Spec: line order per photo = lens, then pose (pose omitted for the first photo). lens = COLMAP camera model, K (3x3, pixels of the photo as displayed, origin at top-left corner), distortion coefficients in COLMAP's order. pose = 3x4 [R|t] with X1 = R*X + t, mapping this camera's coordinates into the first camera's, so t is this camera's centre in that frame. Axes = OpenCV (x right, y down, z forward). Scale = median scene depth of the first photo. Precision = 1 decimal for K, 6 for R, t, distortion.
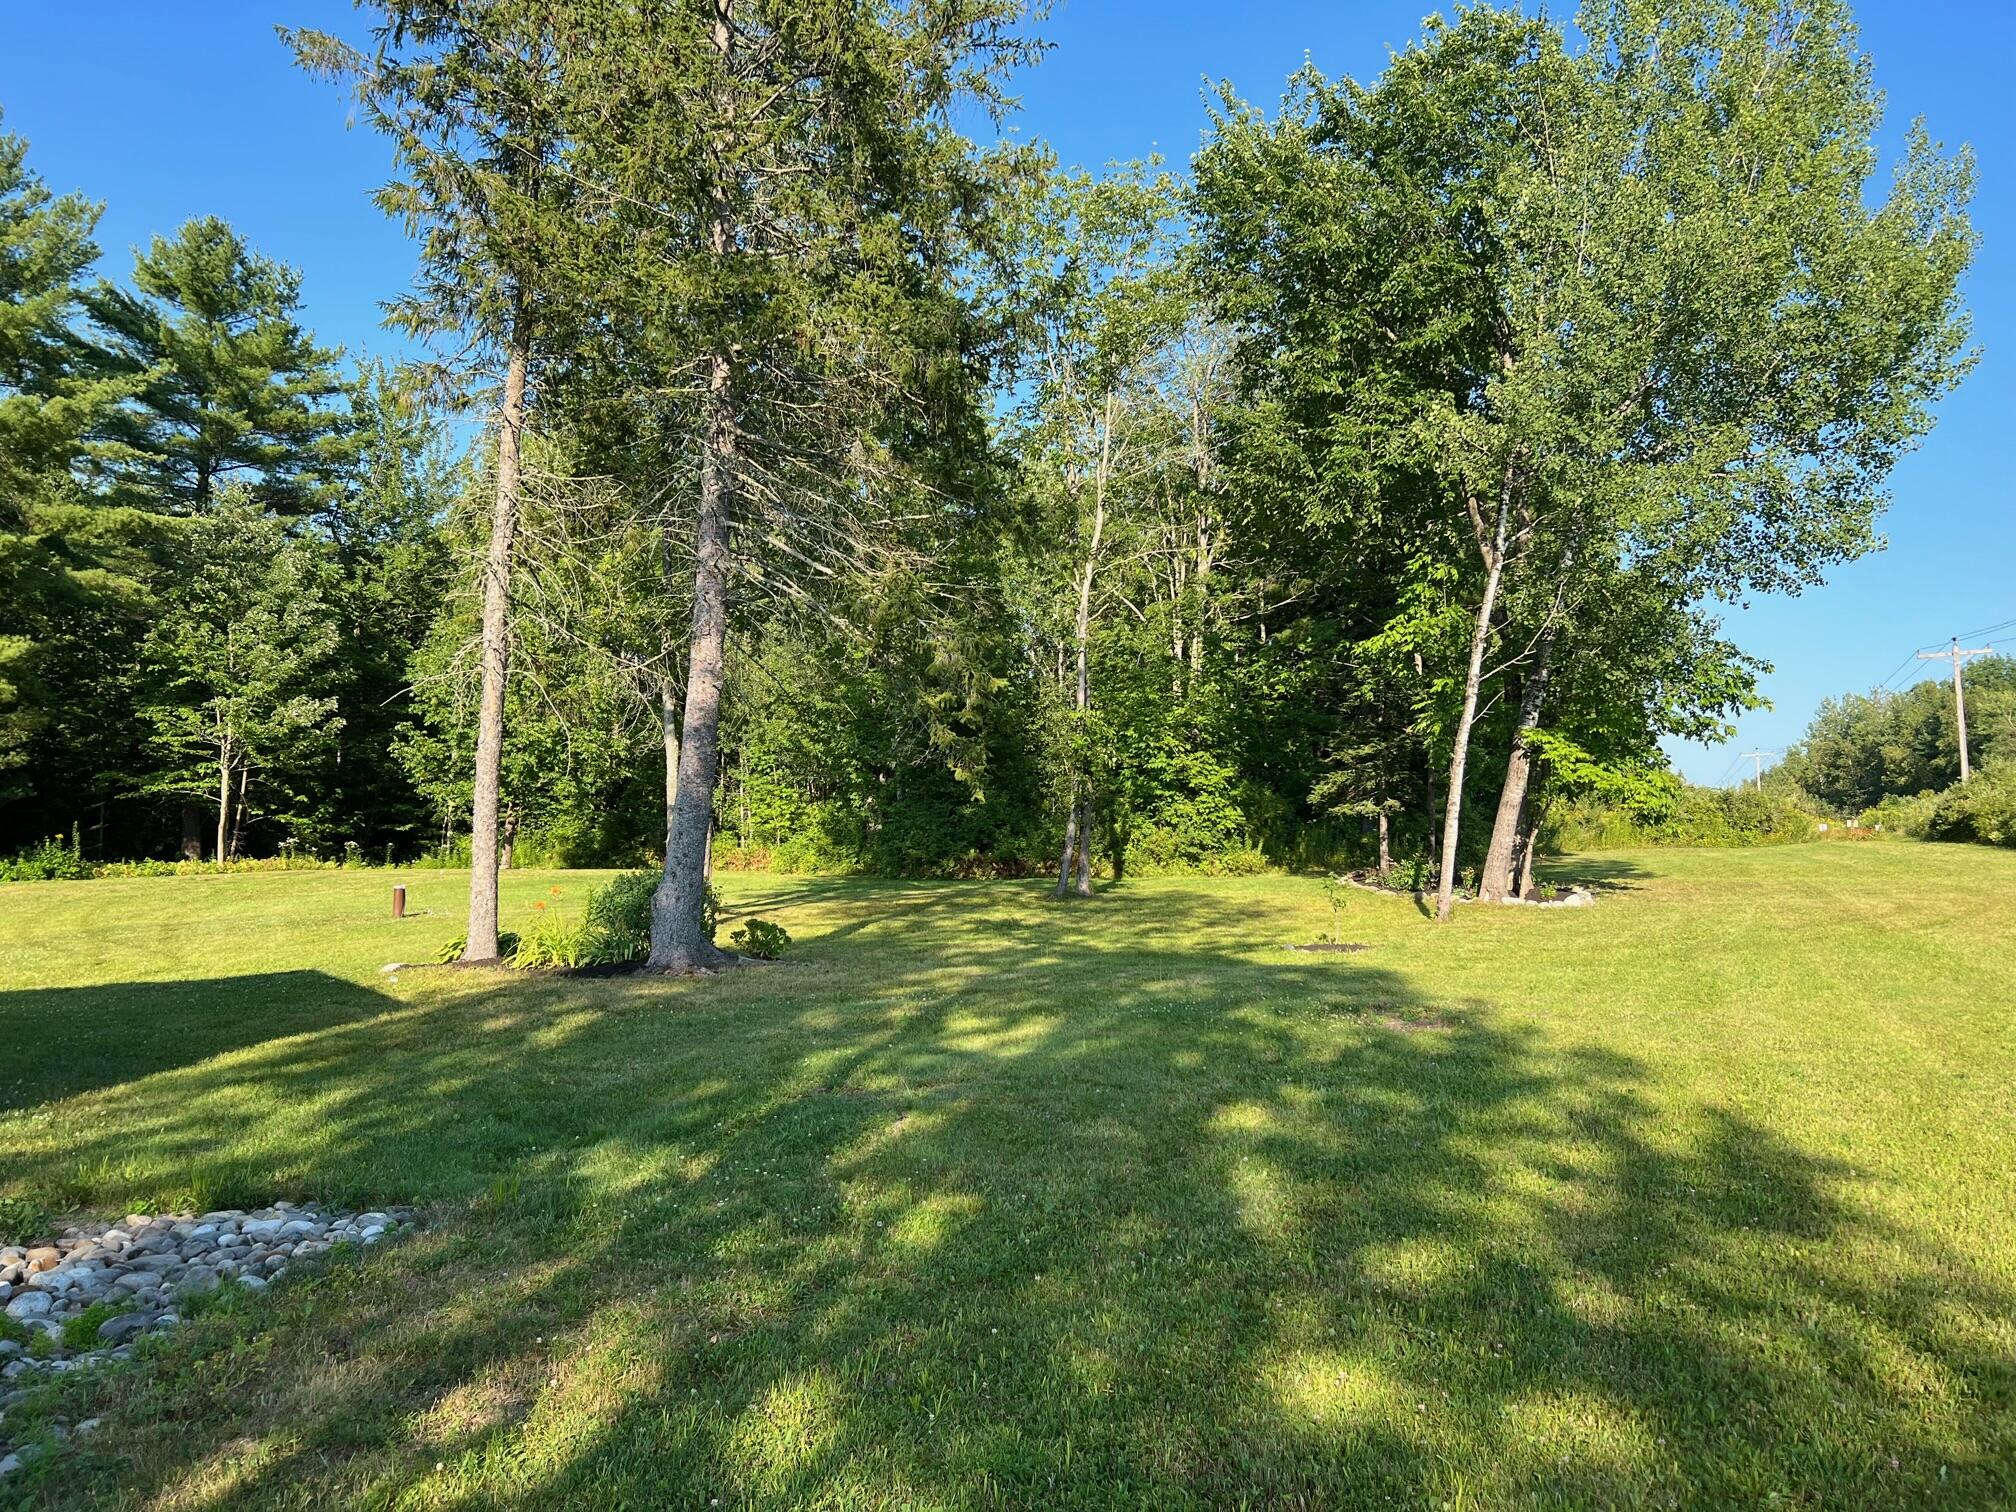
lens RADIAL K [[1523.7, 0, 997.8], [0, 1523.7, 751.0], [0, 0, 1]] dist [0.030587, -0.004457]
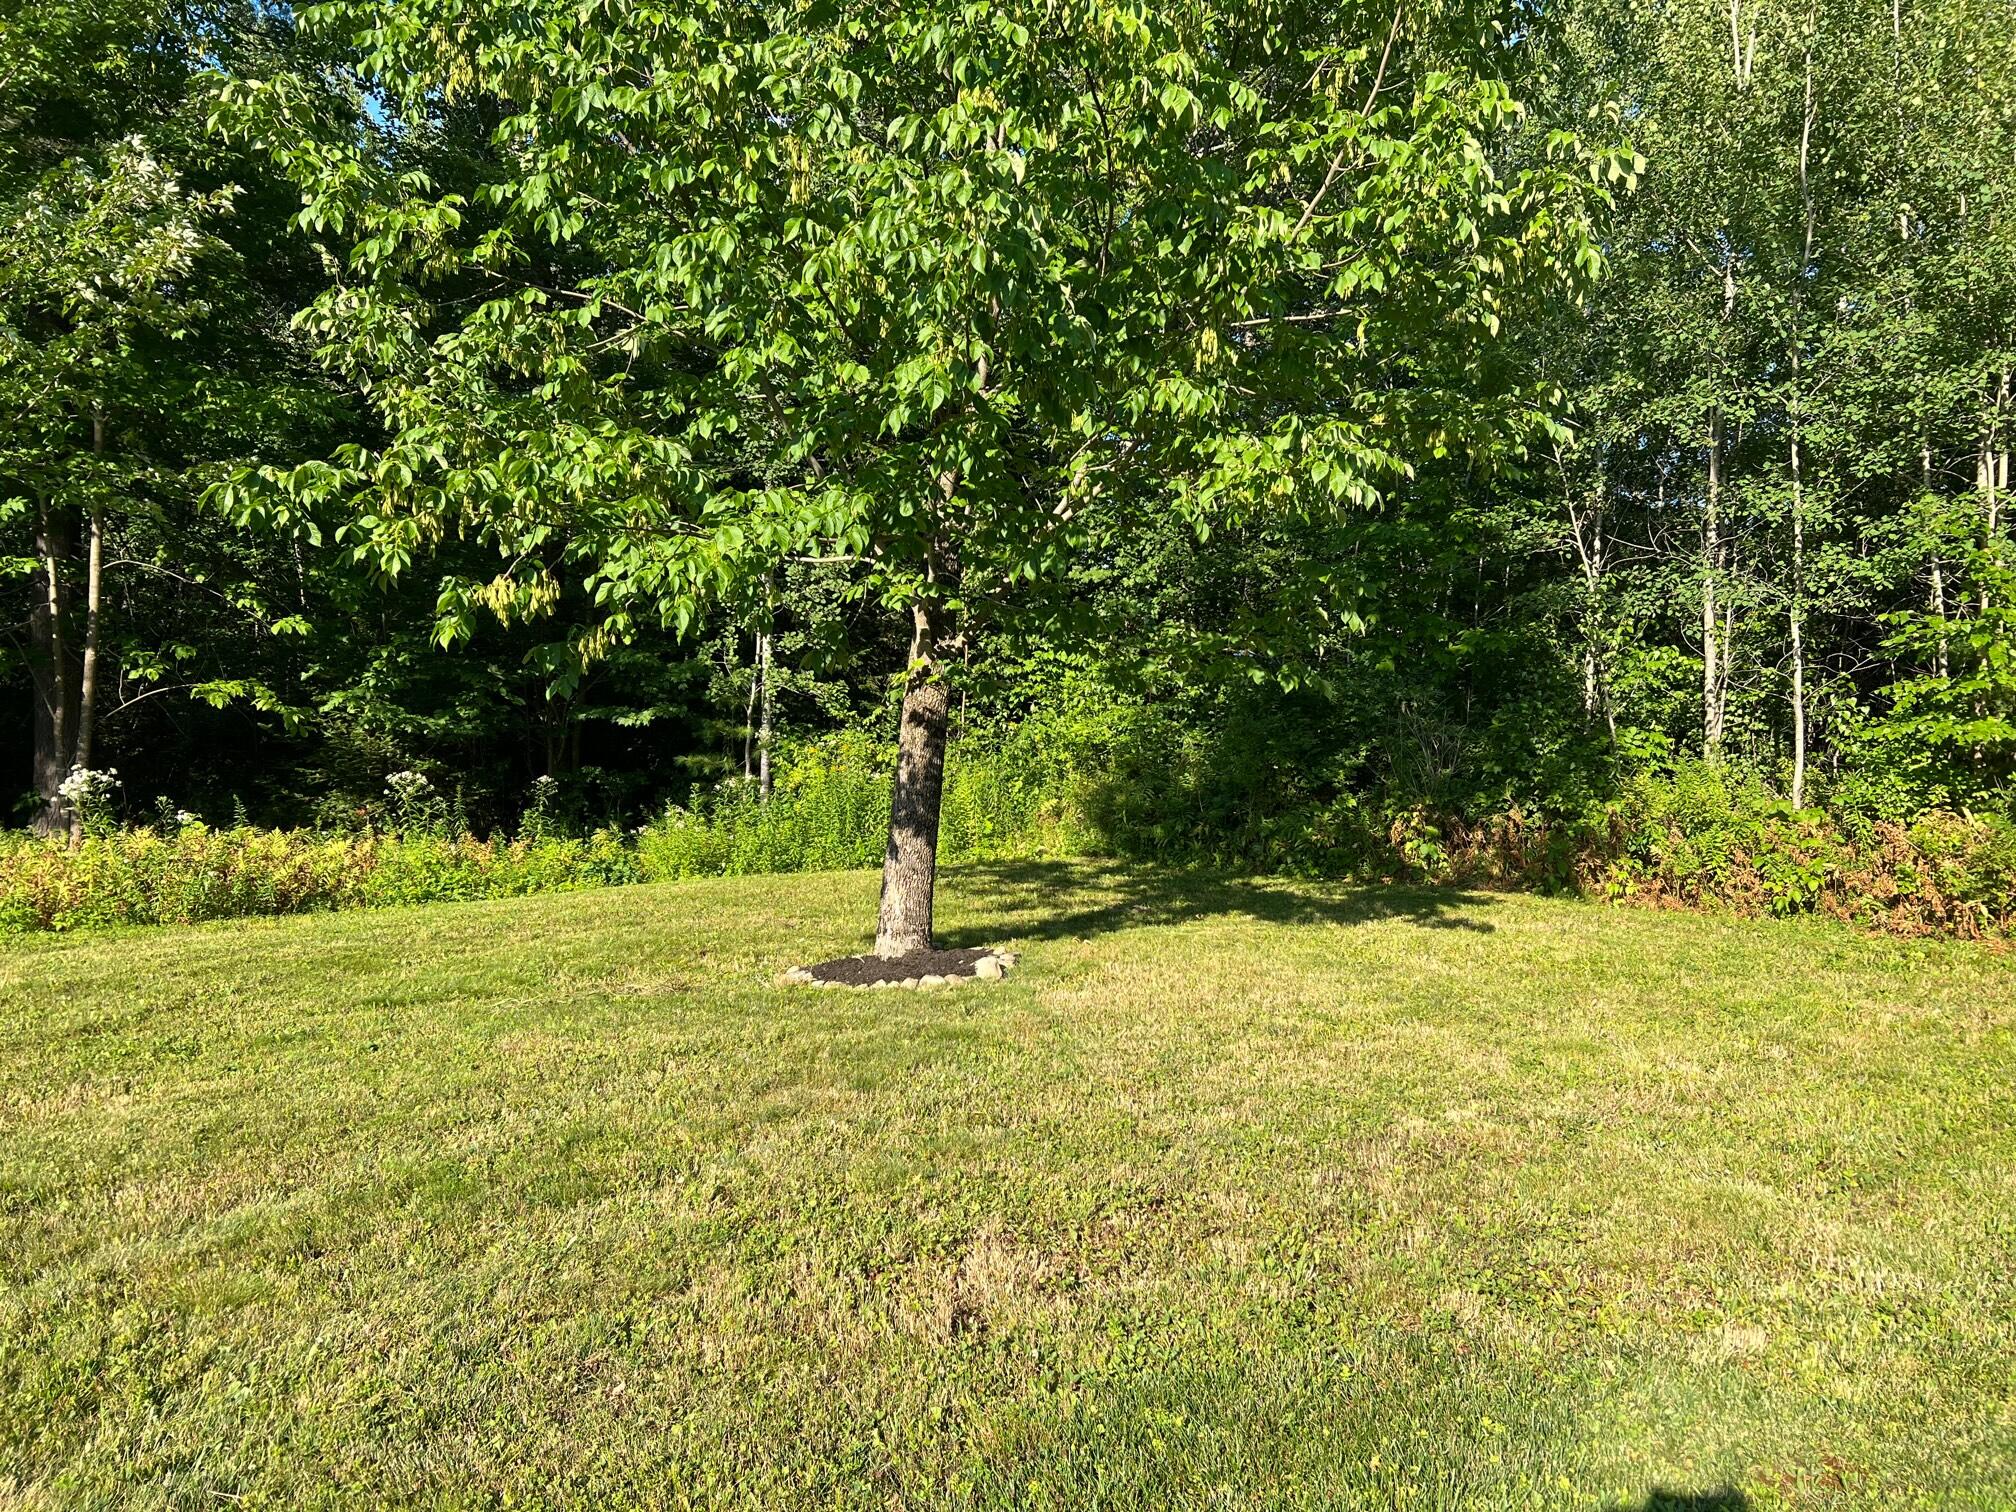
lens RADIAL K [[1523.7, 0, 1013.5], [0, 1523.7, 758.6], [0, 0, 1]] dist [0.030587, -0.004457]
pose [[0.963028, 0.010564, -0.269194, -0.257277], [0.014773, 0.995657, 0.091921, 0.034662], [0.268996, -0.092499, 0.958689, 0.825309]]
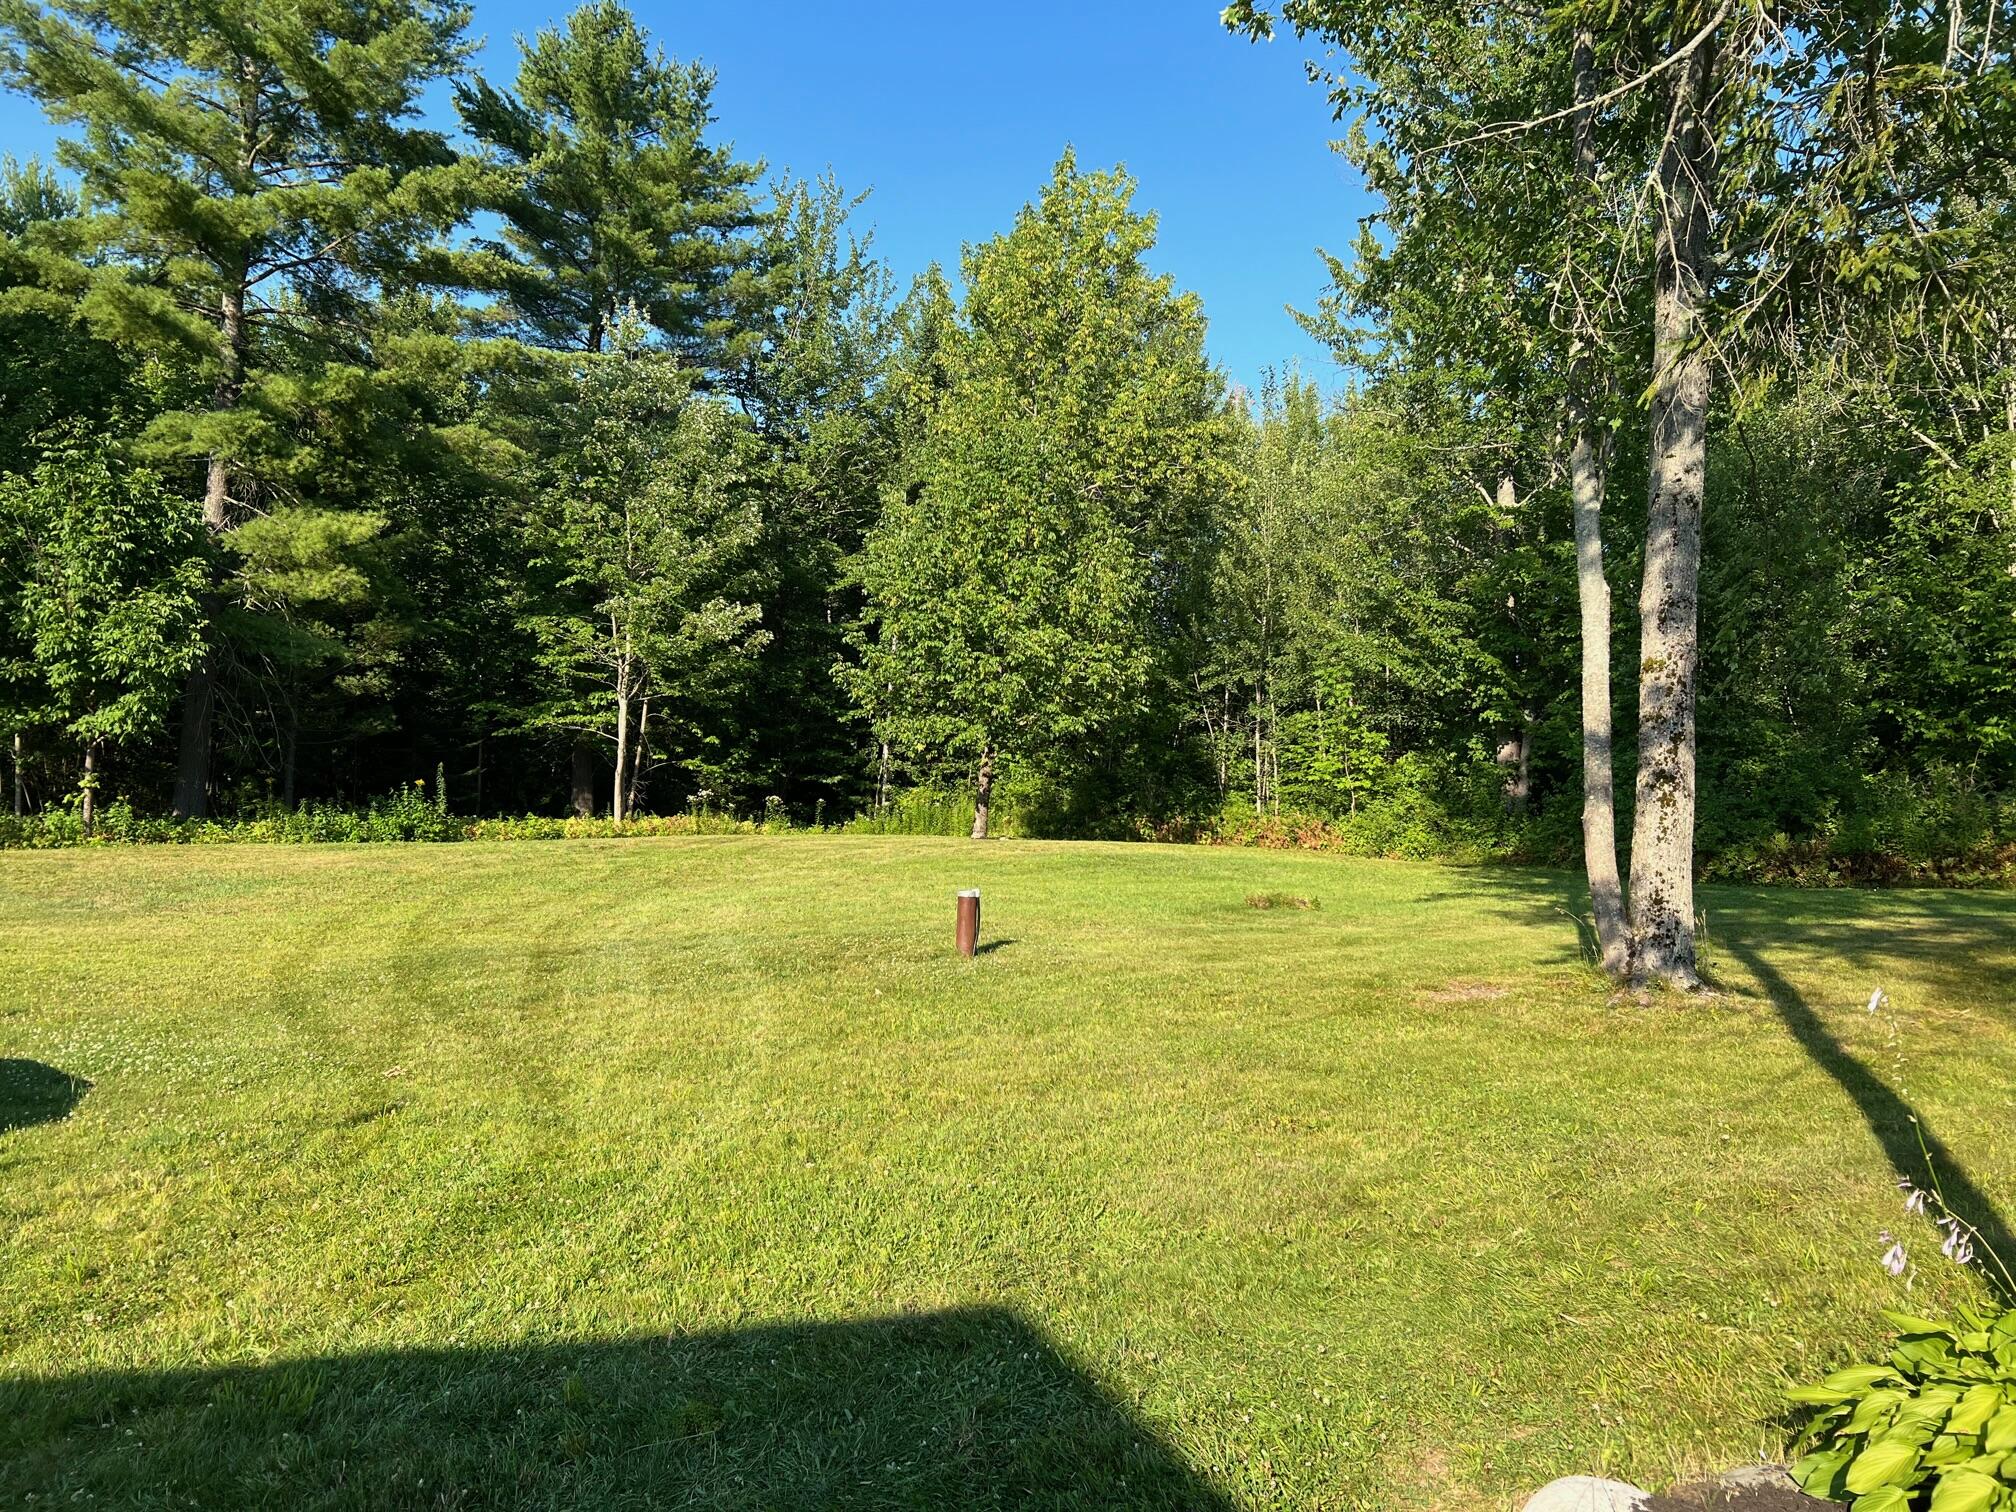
lens RADIAL K [[1523.7, 0, 1013.6], [0, 1523.7, 757.4], [0, 0, 1]] dist [0.030587, -0.004457]
pose [[0.977111, 0.013880, -0.212276, -0.153433], [-0.007267, 0.999464, 0.031905, 0.015462], [0.212605, -0.029632, 0.976689, 0.301983]]
